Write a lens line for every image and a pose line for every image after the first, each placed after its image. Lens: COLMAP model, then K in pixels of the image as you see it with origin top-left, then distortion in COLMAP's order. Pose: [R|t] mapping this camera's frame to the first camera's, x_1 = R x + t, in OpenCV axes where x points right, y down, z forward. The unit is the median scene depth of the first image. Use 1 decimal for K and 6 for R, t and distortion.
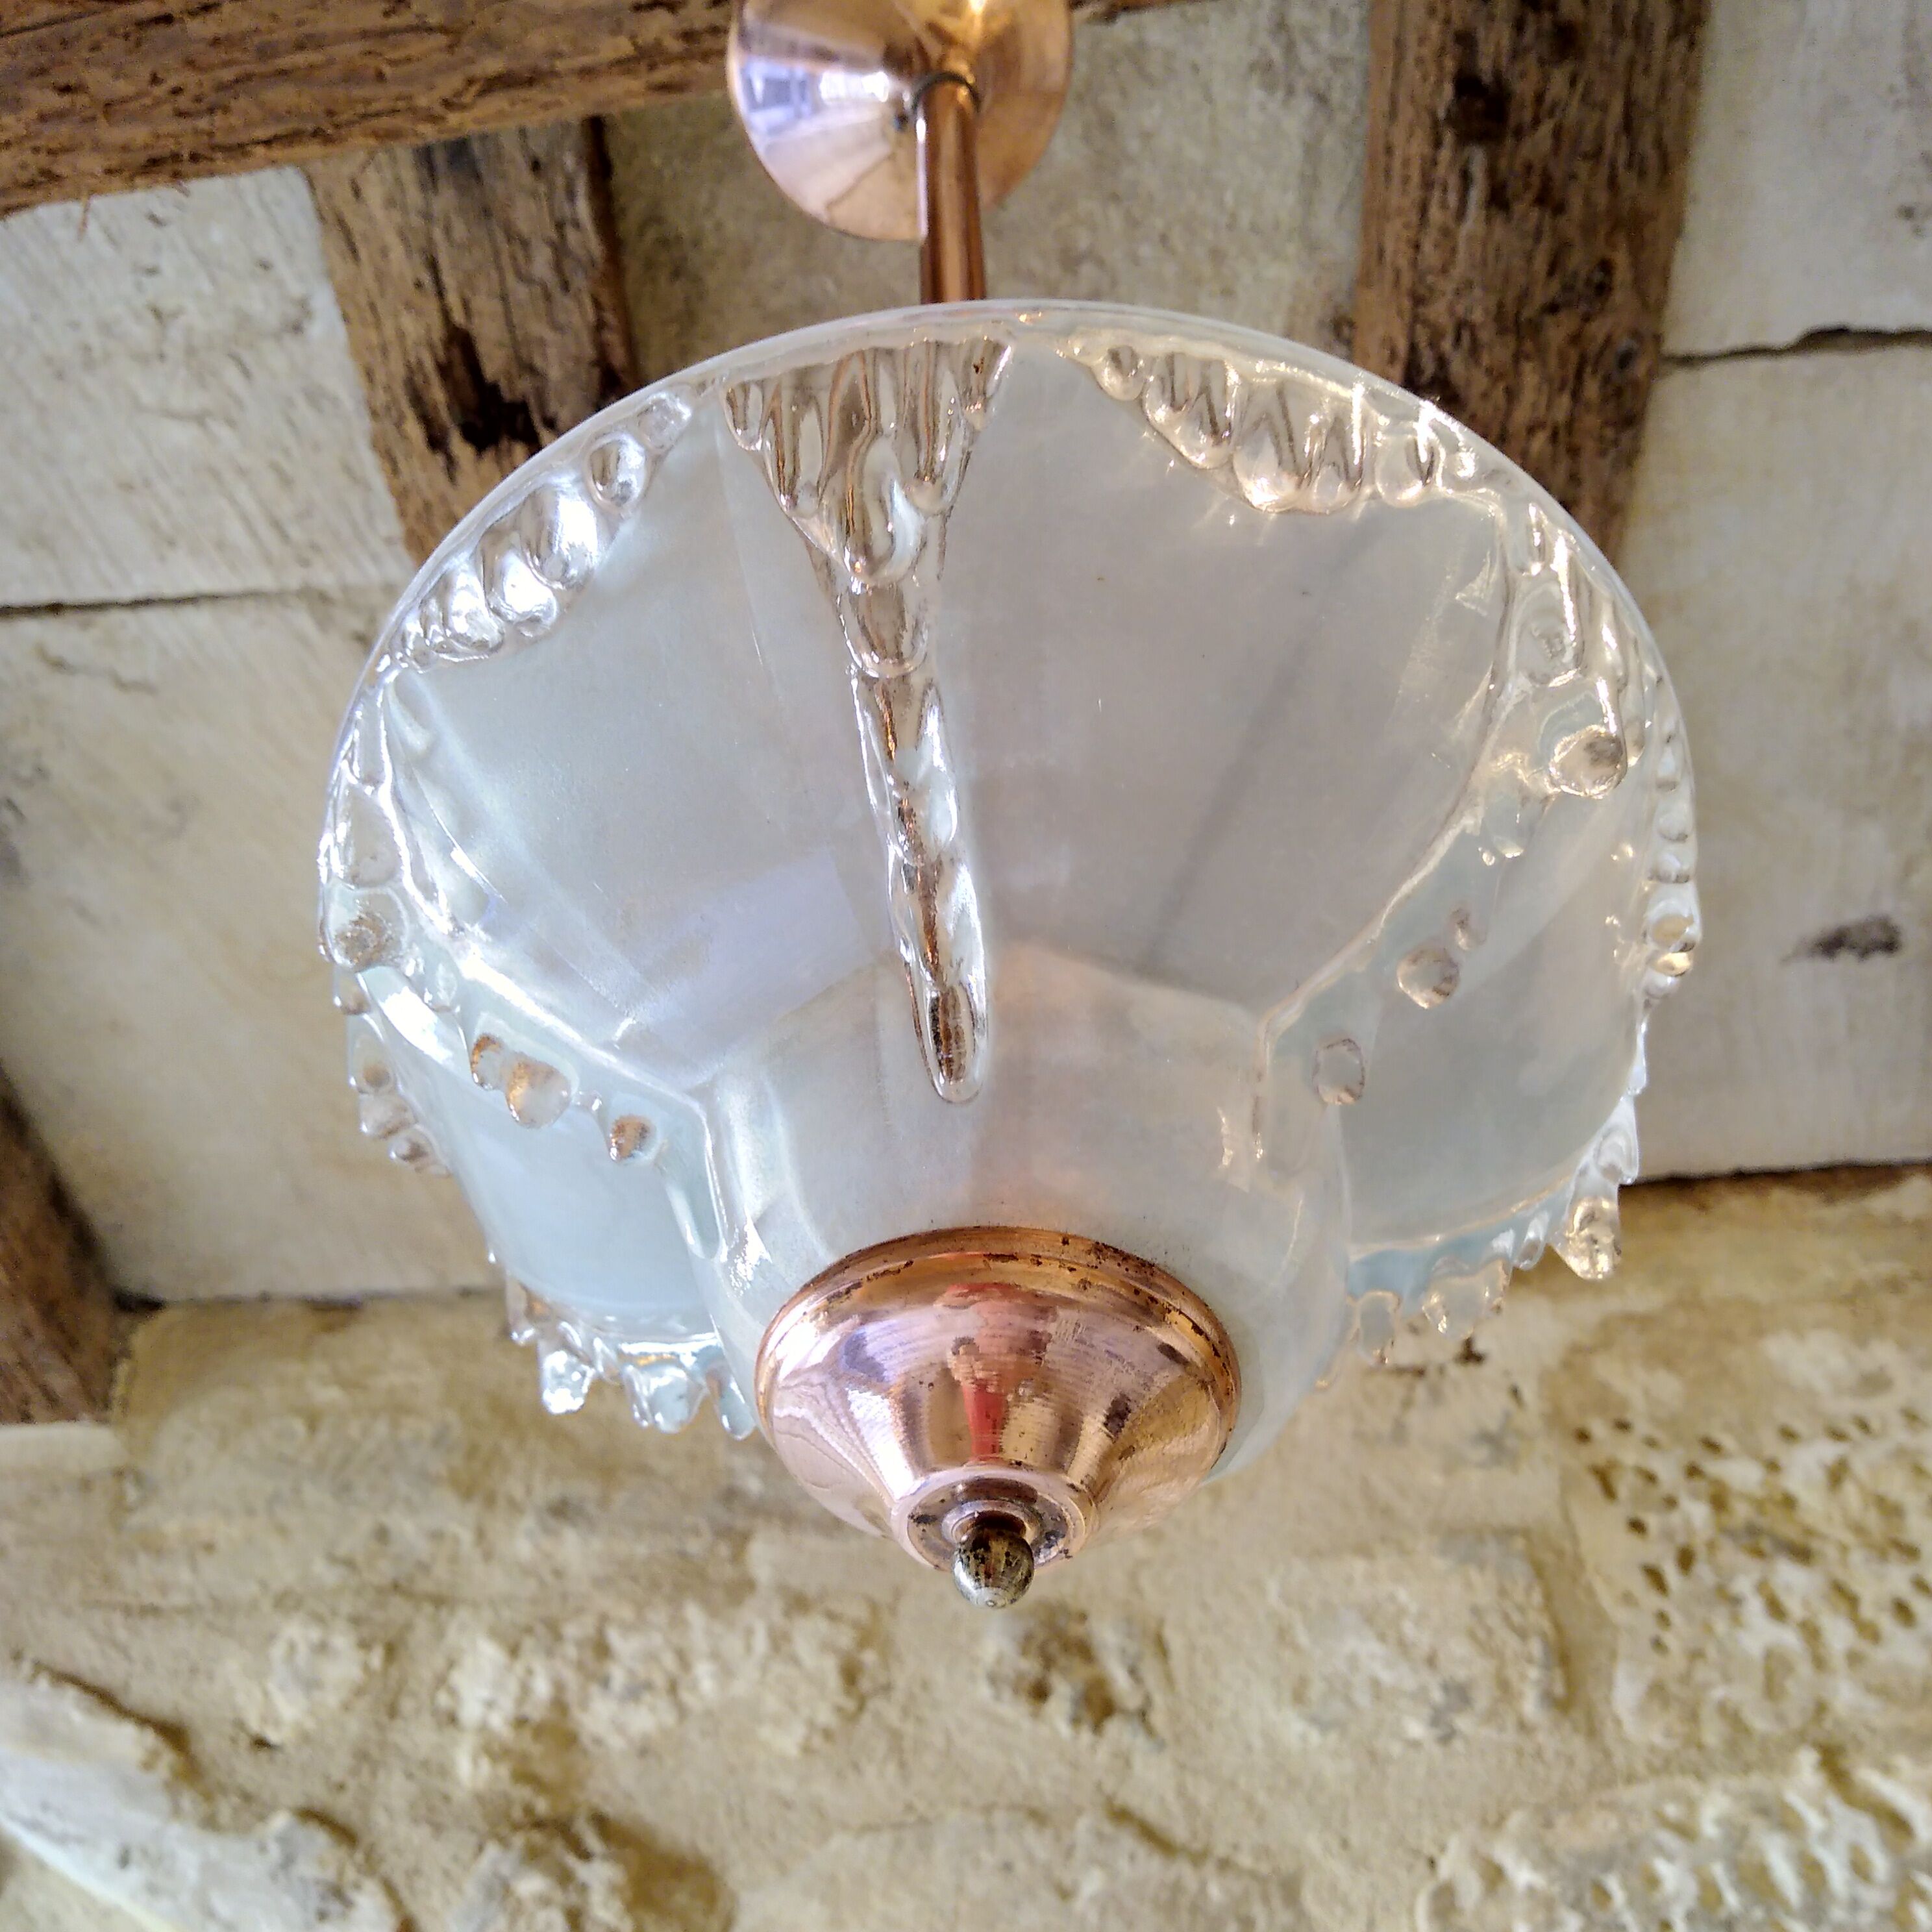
lens RADIAL K [[2339.2, 0, 947.8], [0, 2339.2, 959.1], [0, 0, 1]] dist [0.112227, -0.162633]
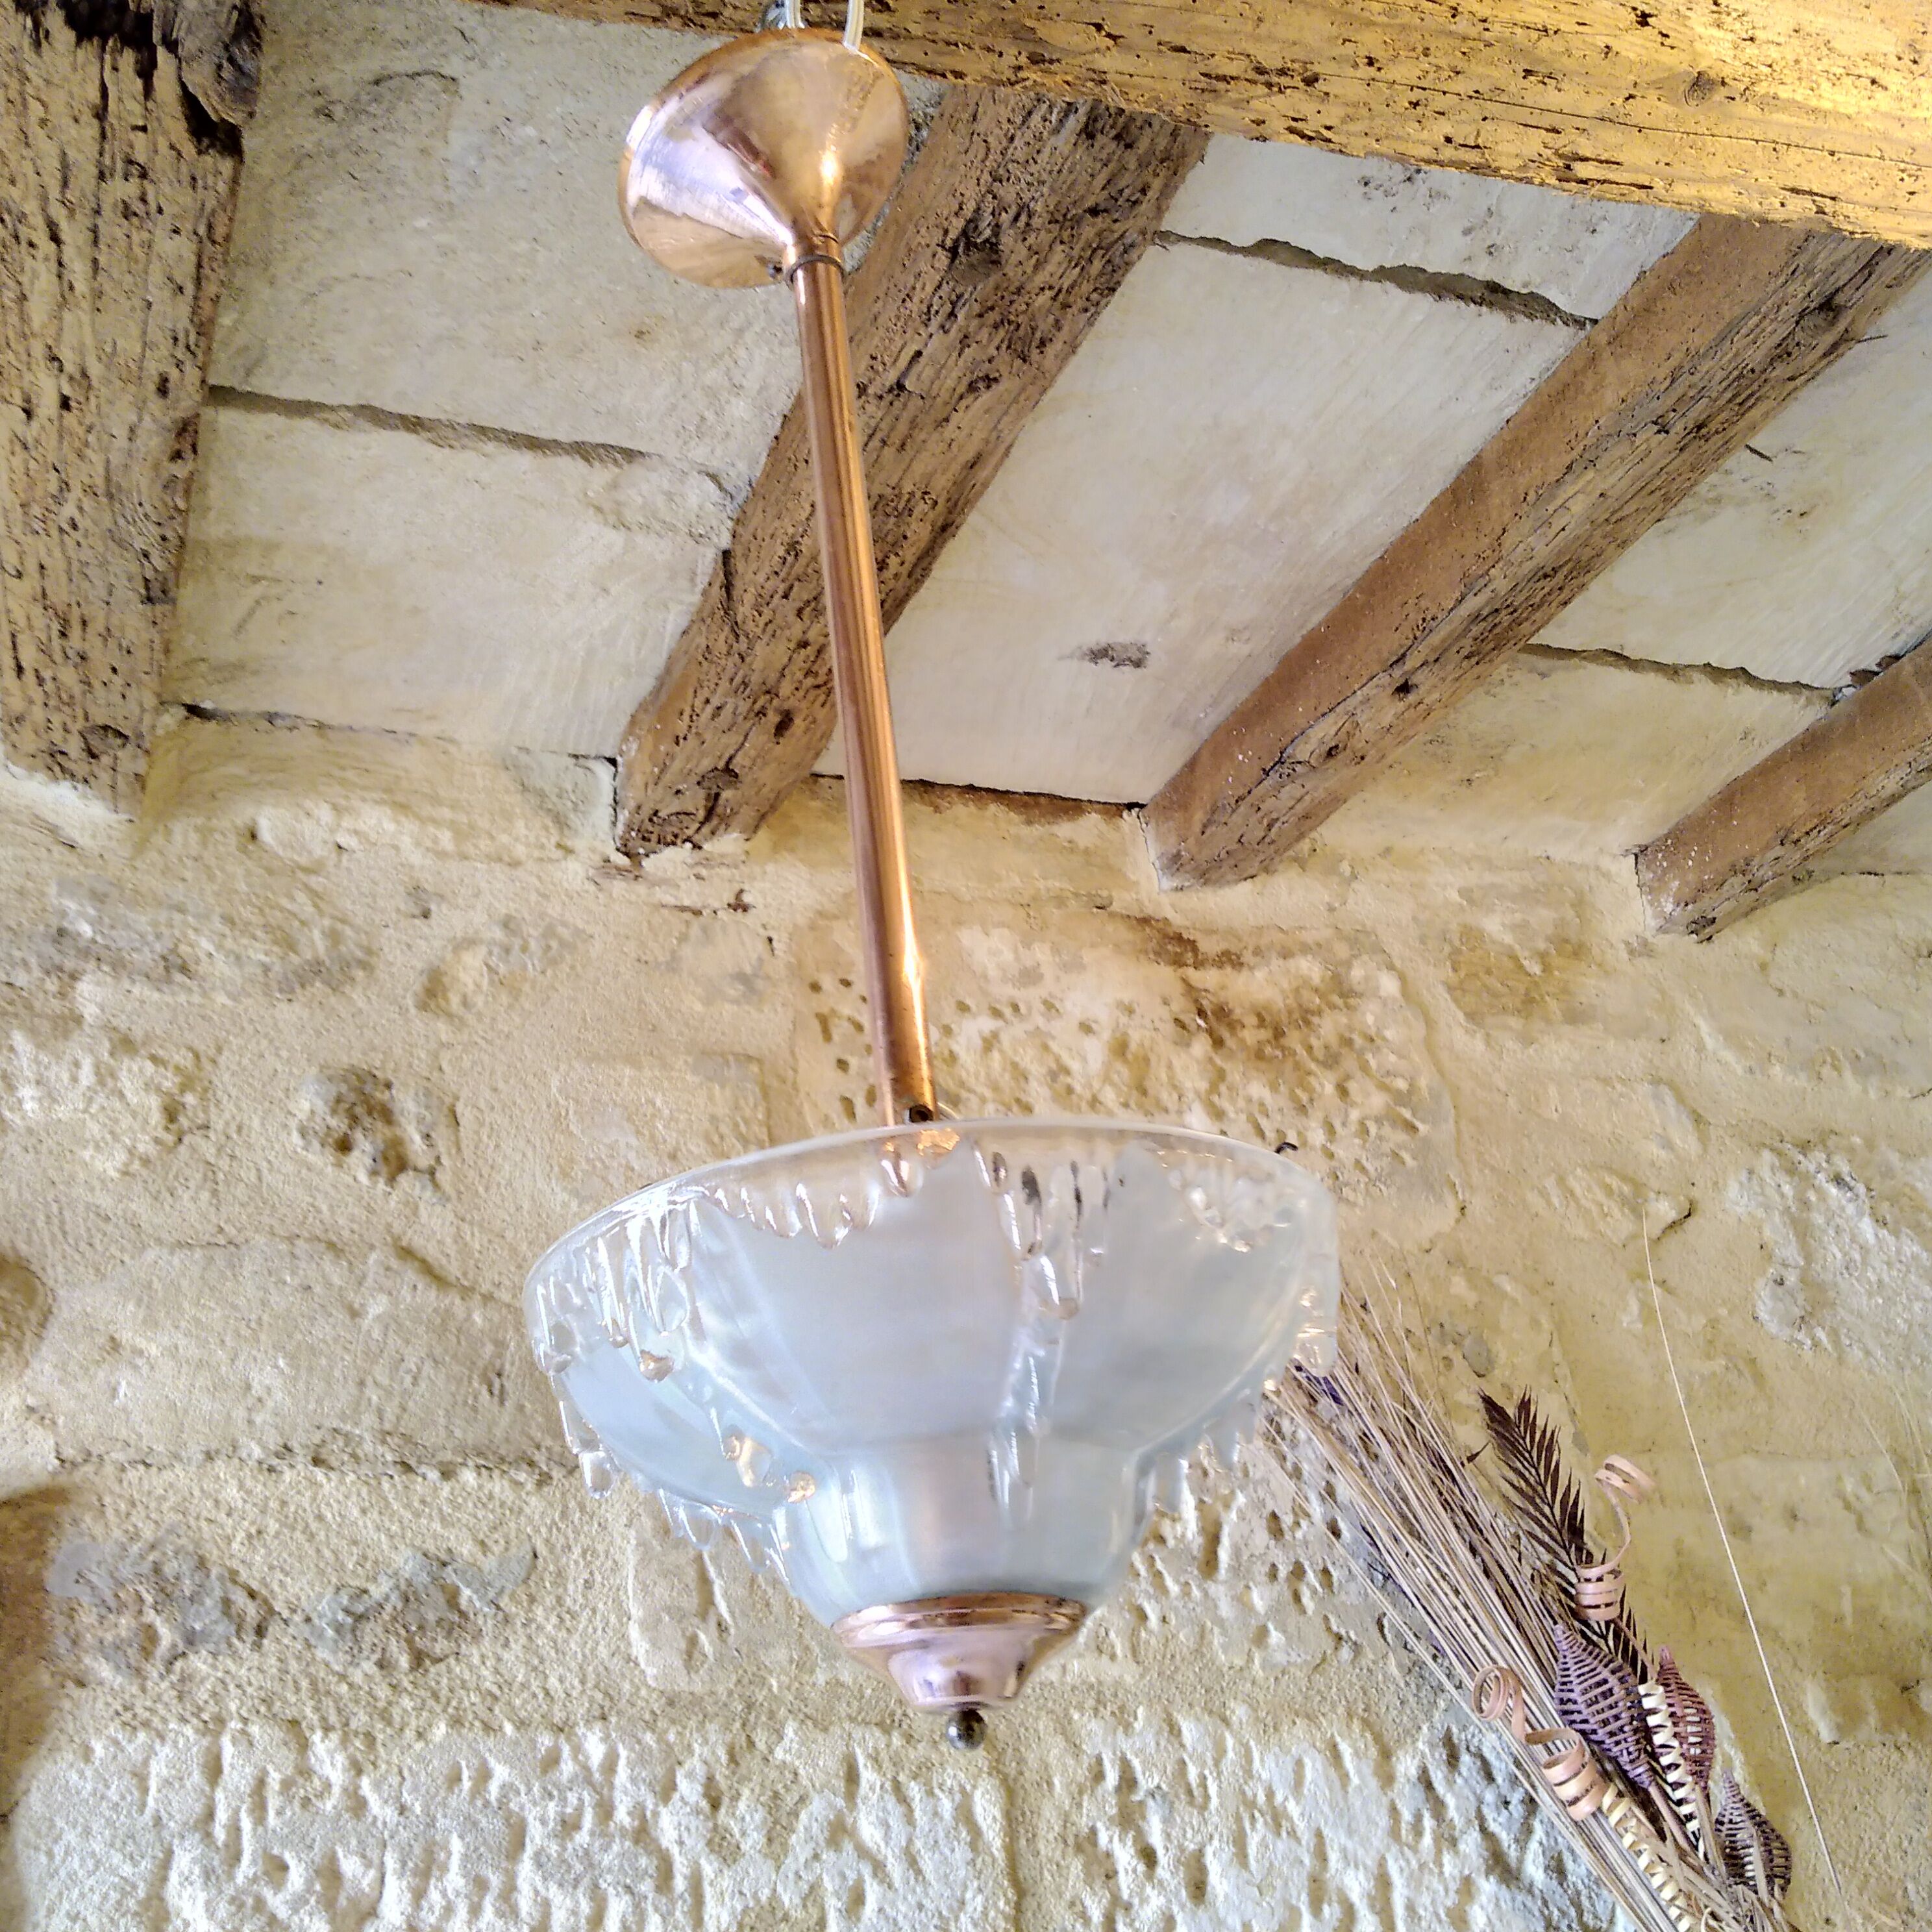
lens RADIAL K [[2321.5, 0, 946.0], [0, 2321.5, 963.1], [0, 0, 1]] dist [0.210999, -0.273799]
pose [[0.901897, 0.125199, 0.413409, -0.192209], [-0.258964, 0.922724, 0.285514, -0.192341], [-0.345716, -0.364562, 0.864624, -0.093037]]
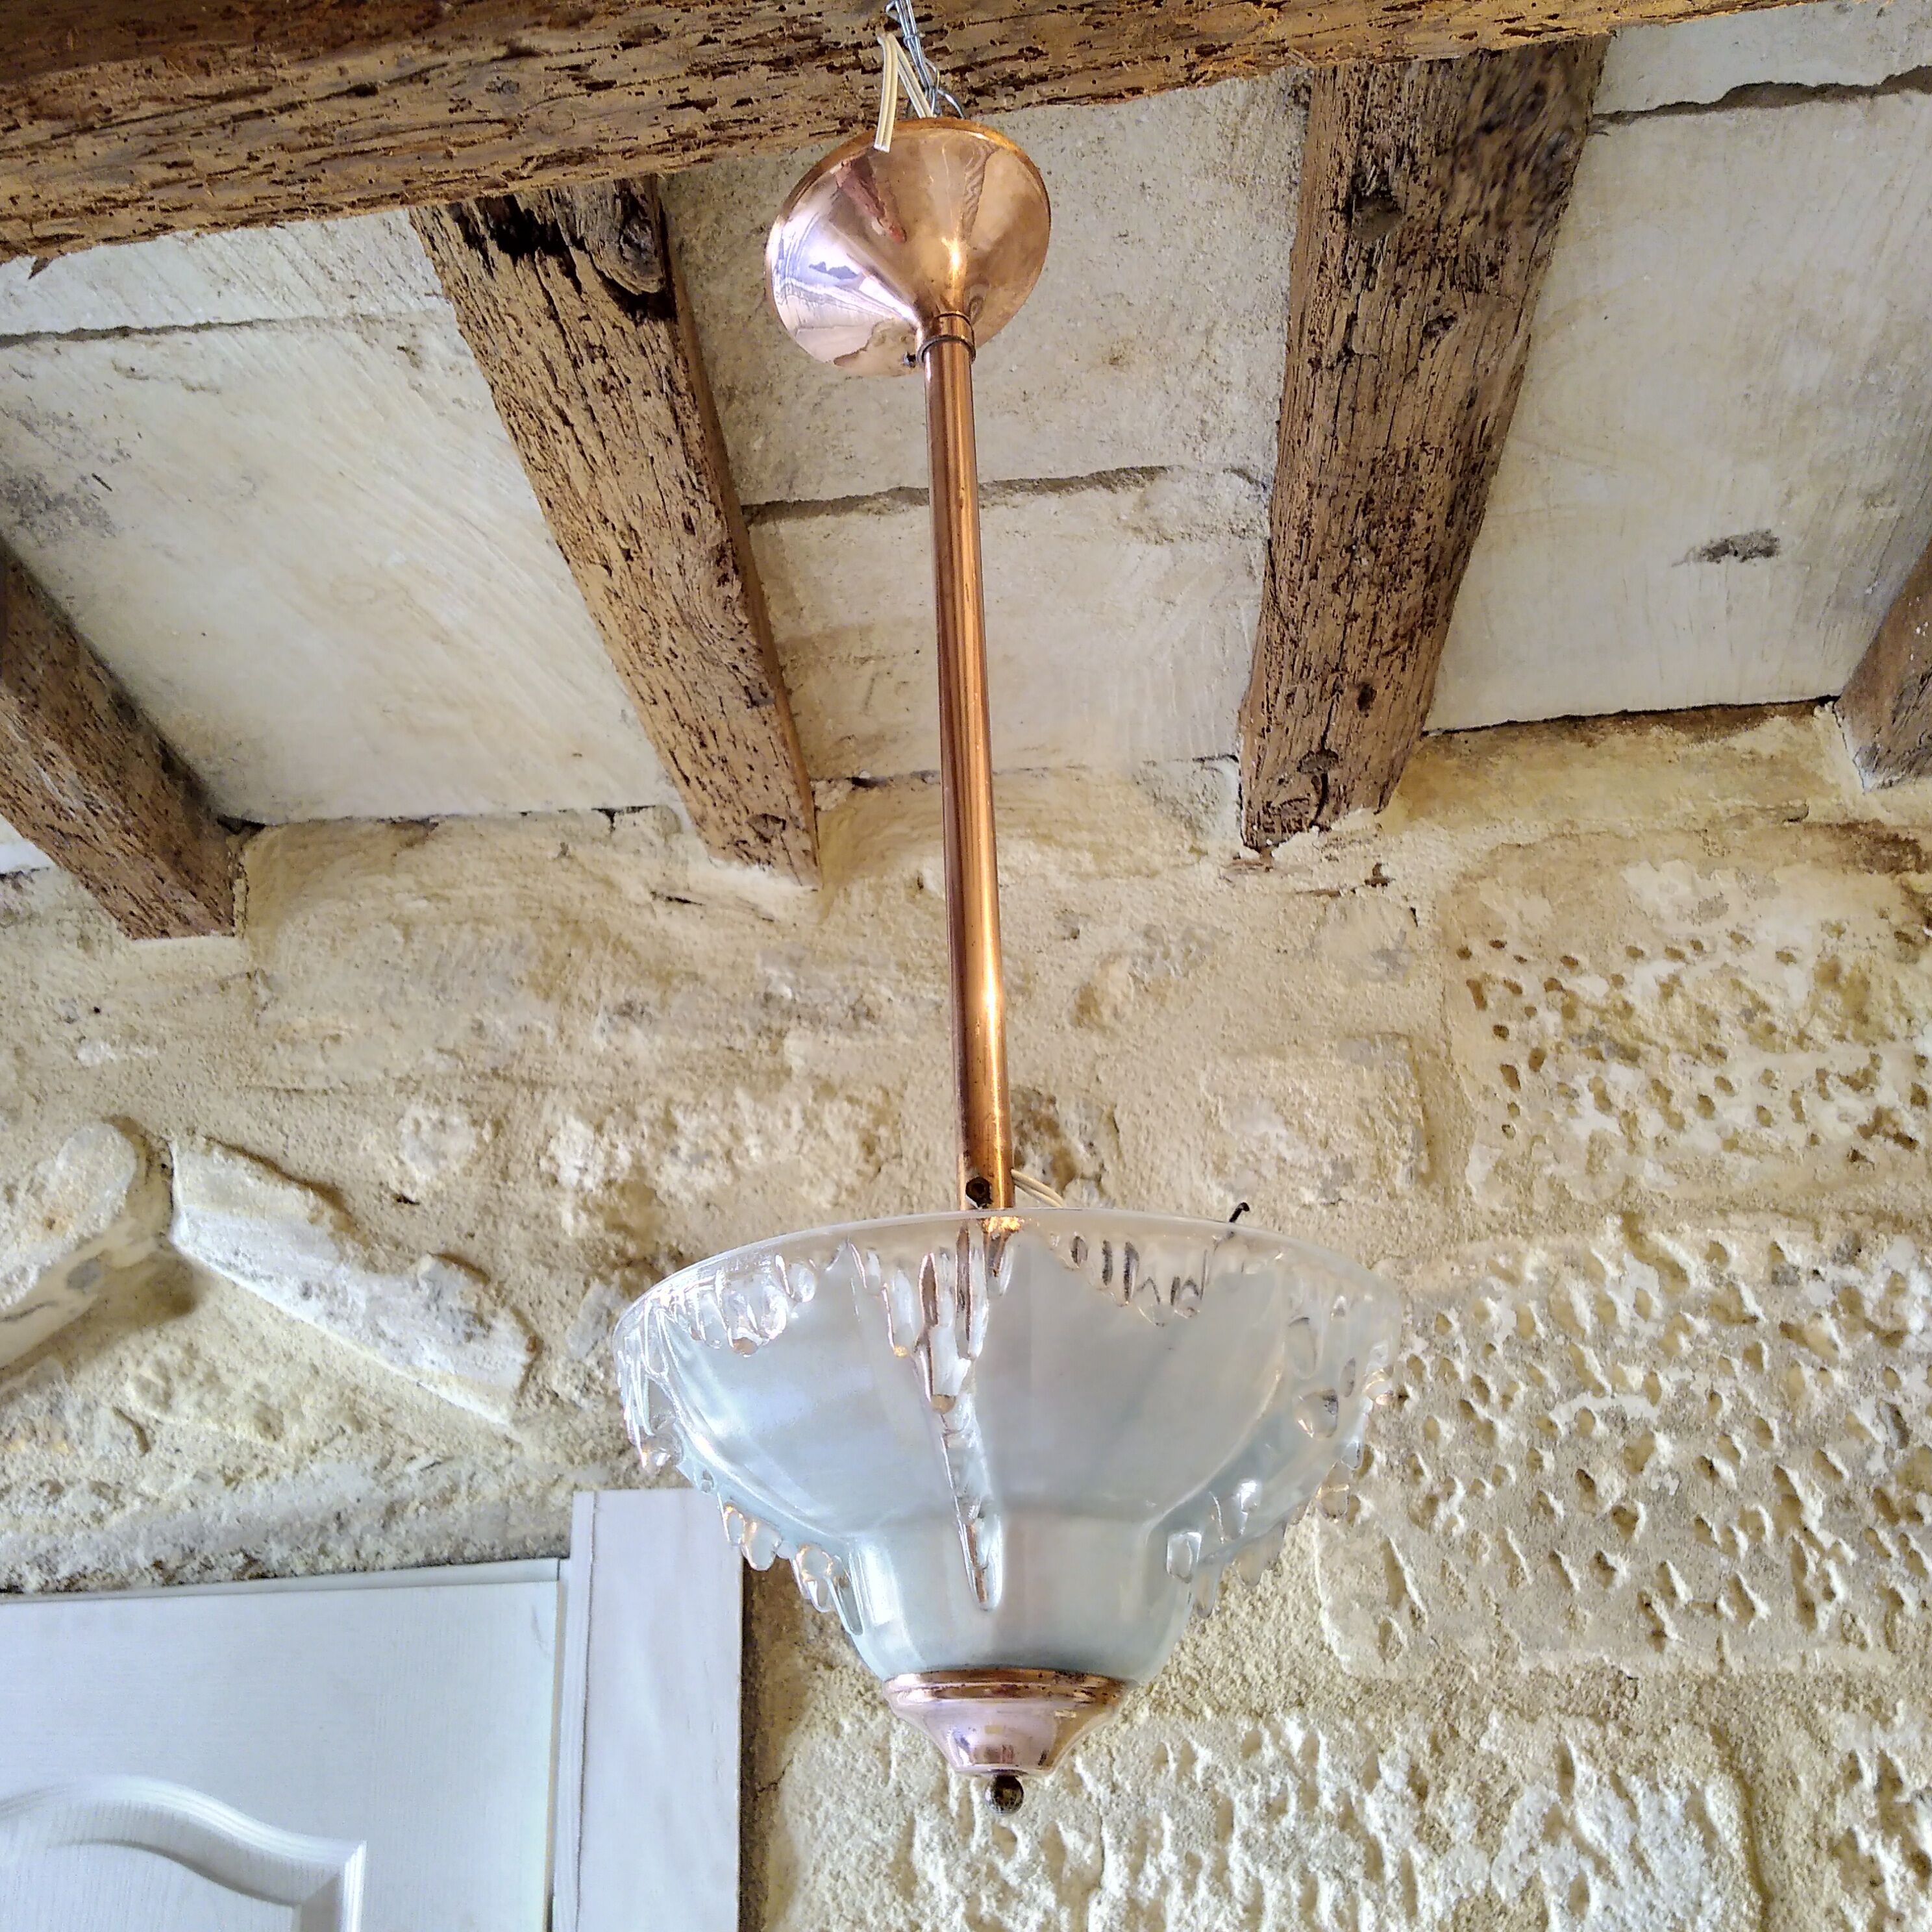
lens RADIAL K [[2321.5, 0, 946.0], [0, 2321.5, 963.1], [0, 0, 1]] dist [0.210999, -0.273799]
pose [[0.999876, -0.014169, 0.006889, -0.006530], [0.010726, 0.932464, 0.361103, -0.246197], [-0.011540, -0.360985, 0.932500, -0.130064]]
